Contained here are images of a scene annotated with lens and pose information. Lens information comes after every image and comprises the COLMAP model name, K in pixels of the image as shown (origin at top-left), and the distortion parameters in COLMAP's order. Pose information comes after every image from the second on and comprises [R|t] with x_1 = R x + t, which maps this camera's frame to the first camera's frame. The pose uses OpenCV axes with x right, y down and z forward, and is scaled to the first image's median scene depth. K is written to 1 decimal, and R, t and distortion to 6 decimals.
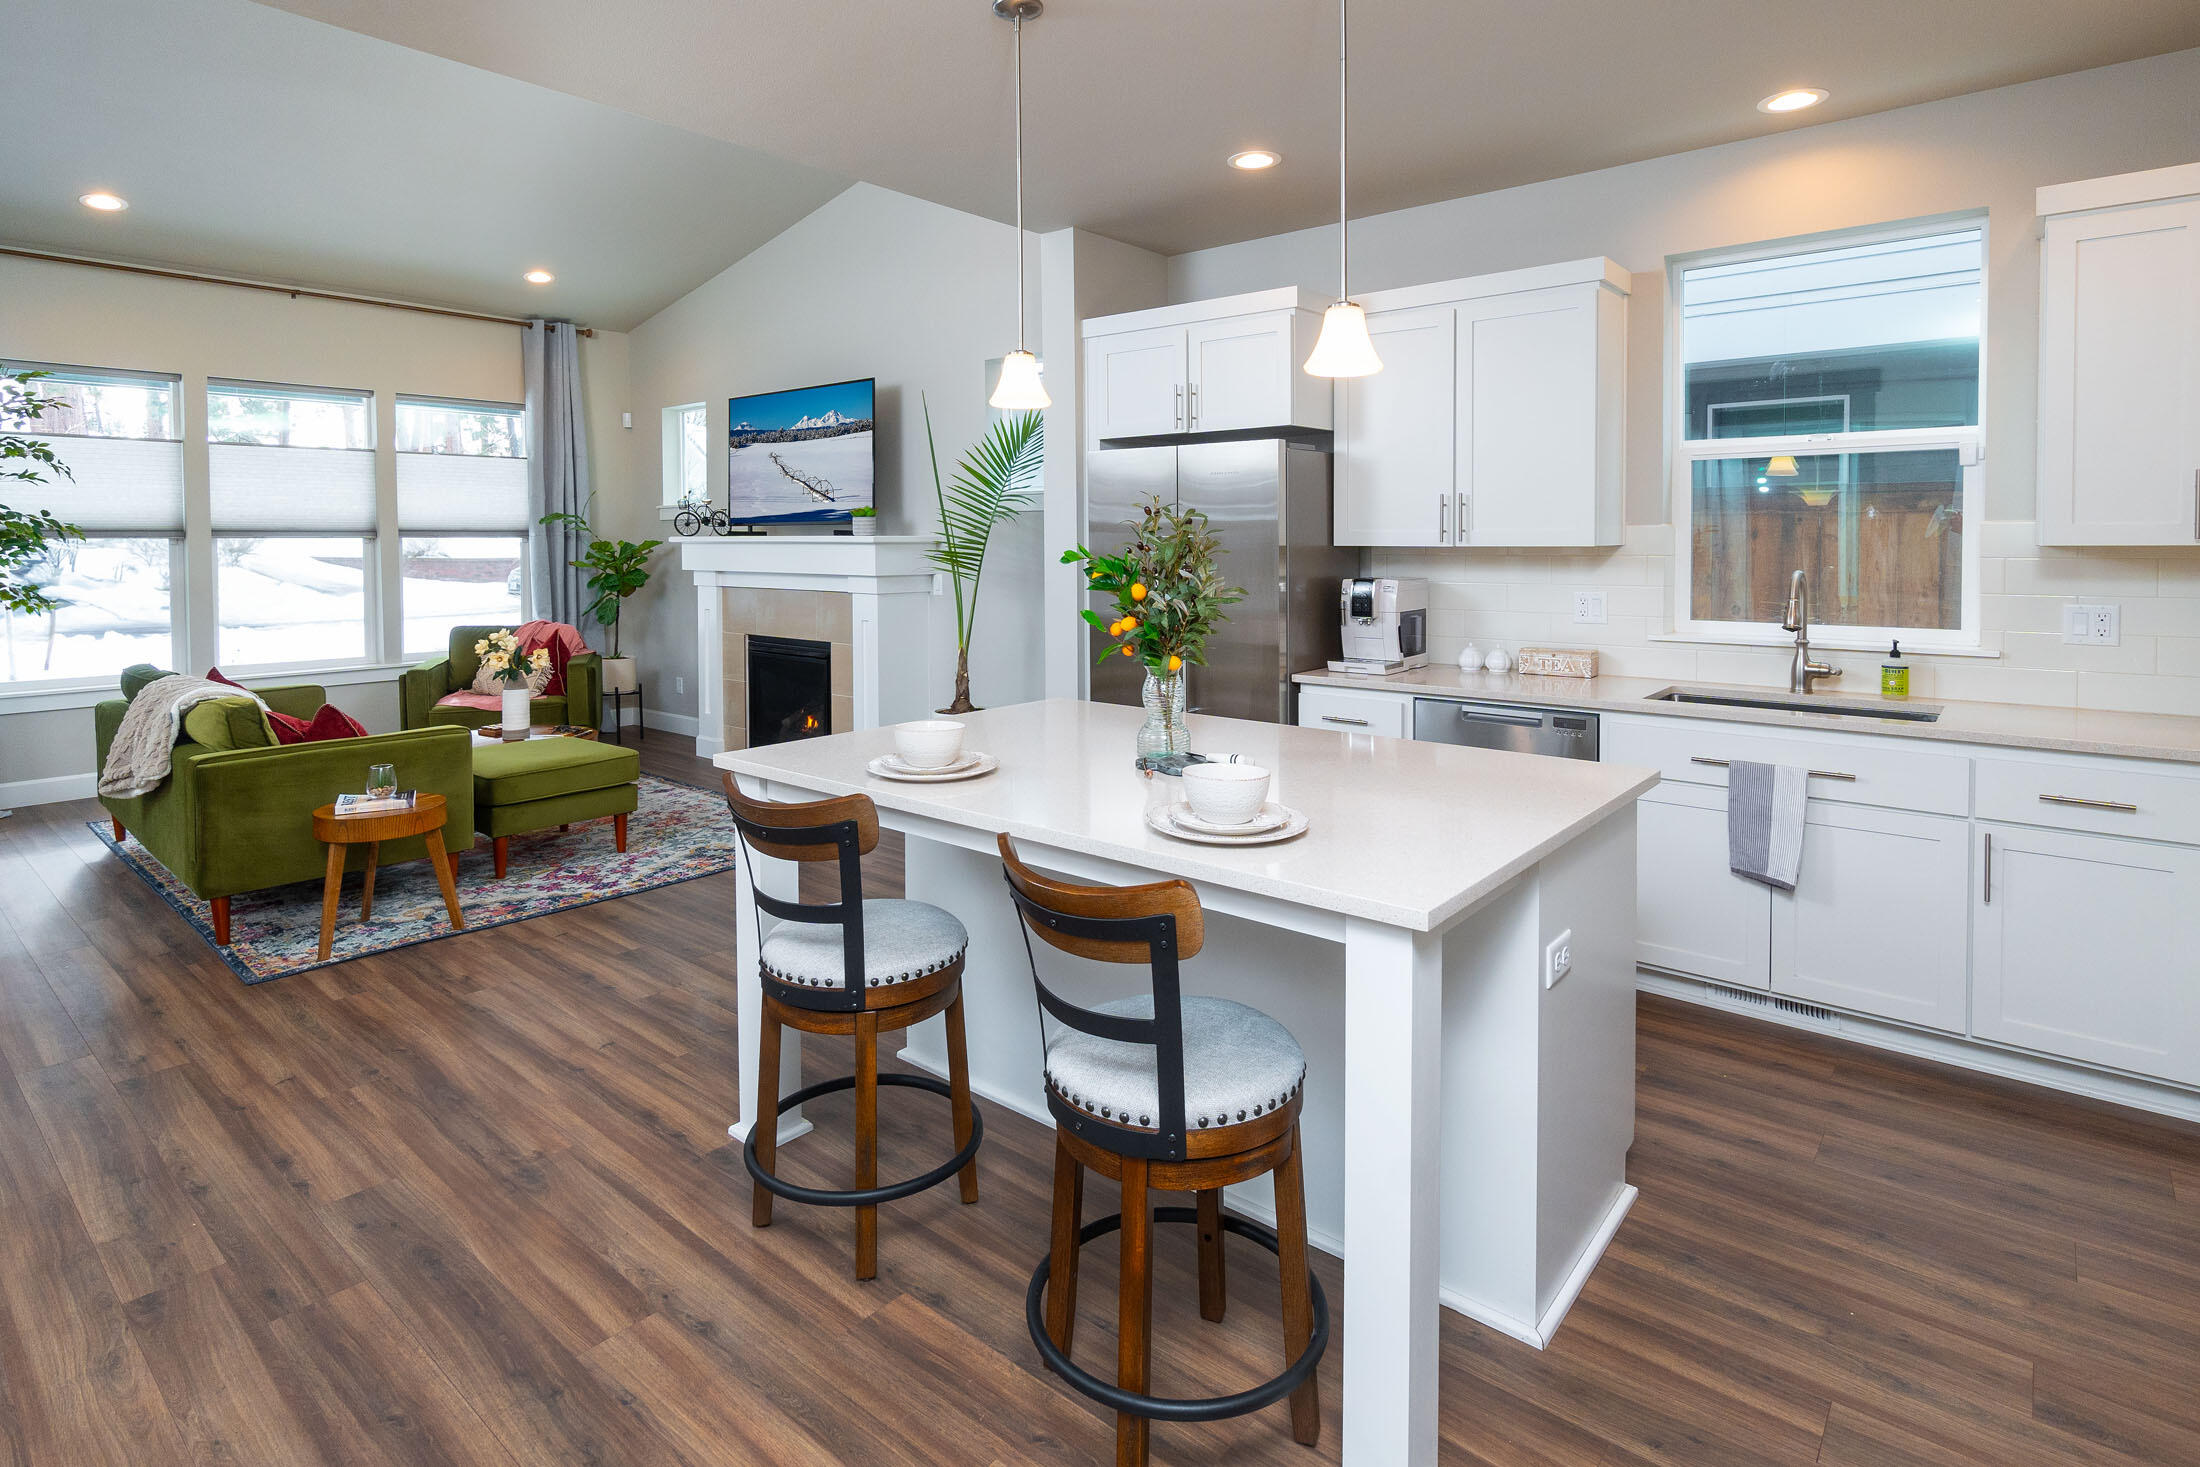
lens RADIAL K [[1099.4, 0, 1114.9], [0, 1099.4, 568.6], [0, 0, 1]] dist [0.003199, -0.000441]
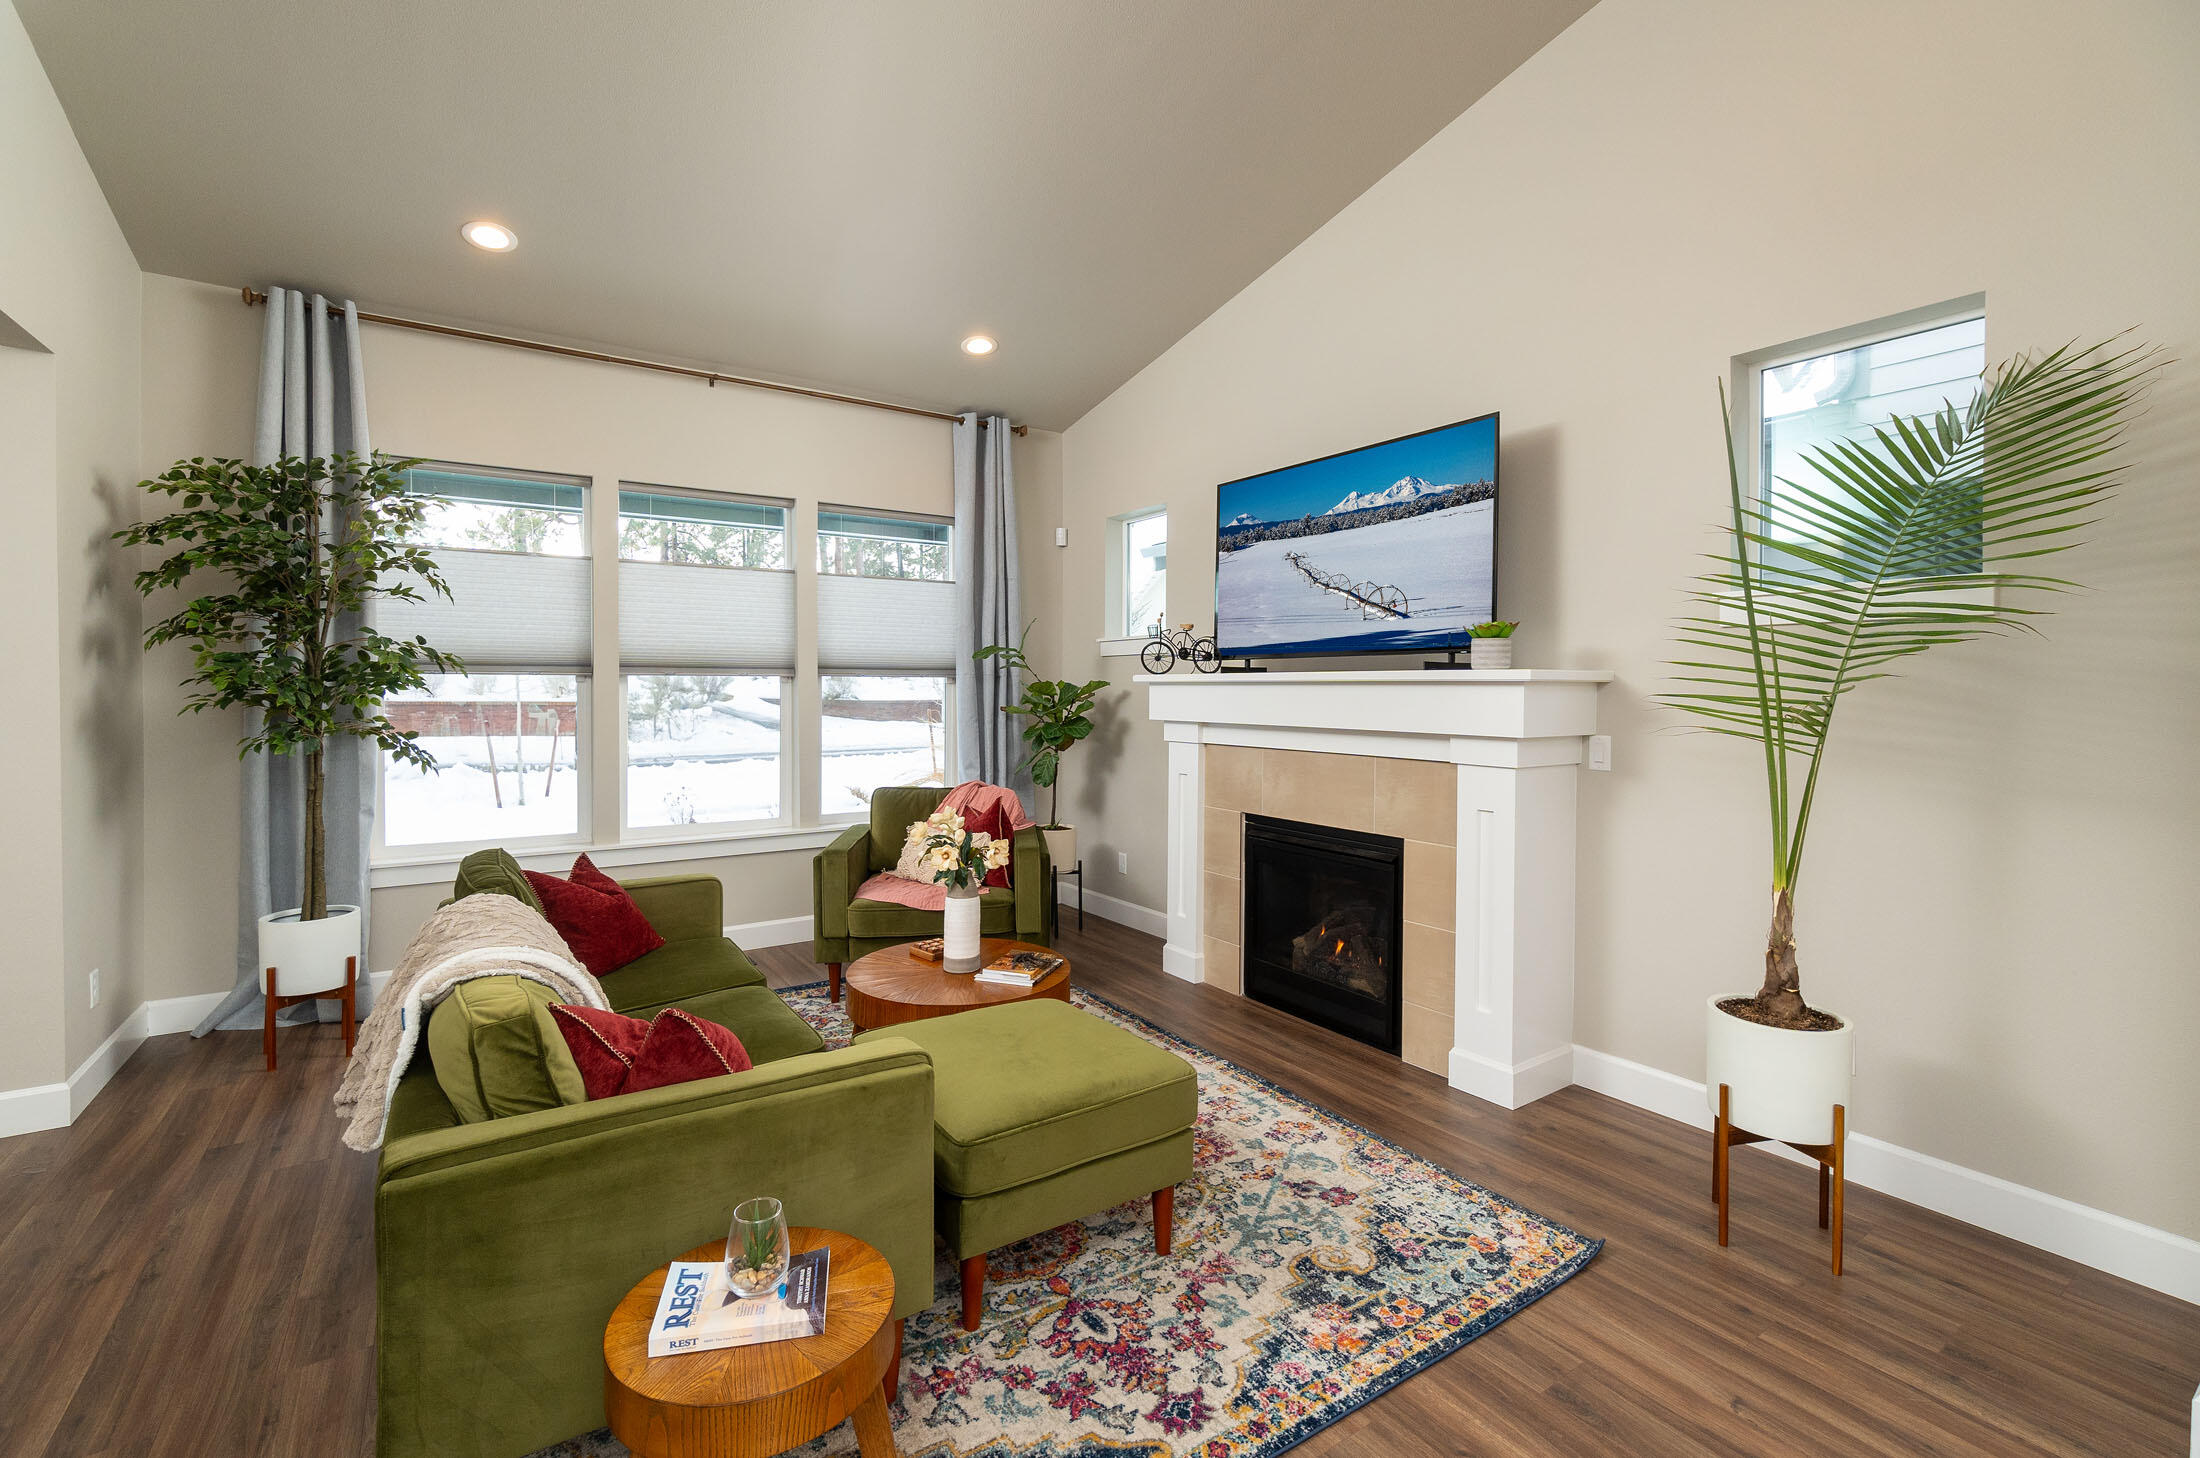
lens RADIAL K [[957.7, 0, 1102.1], [0, 957.7, 692.6], [0, 0, 1]] dist [0.000444, 0.000075]
pose [[0.957323, 0.005744, -0.288961, -0.246977], [-0.011895, 0.999738, -0.019533, -0.004332], [0.288774, 0.022137, 0.957141, 0.387324]]
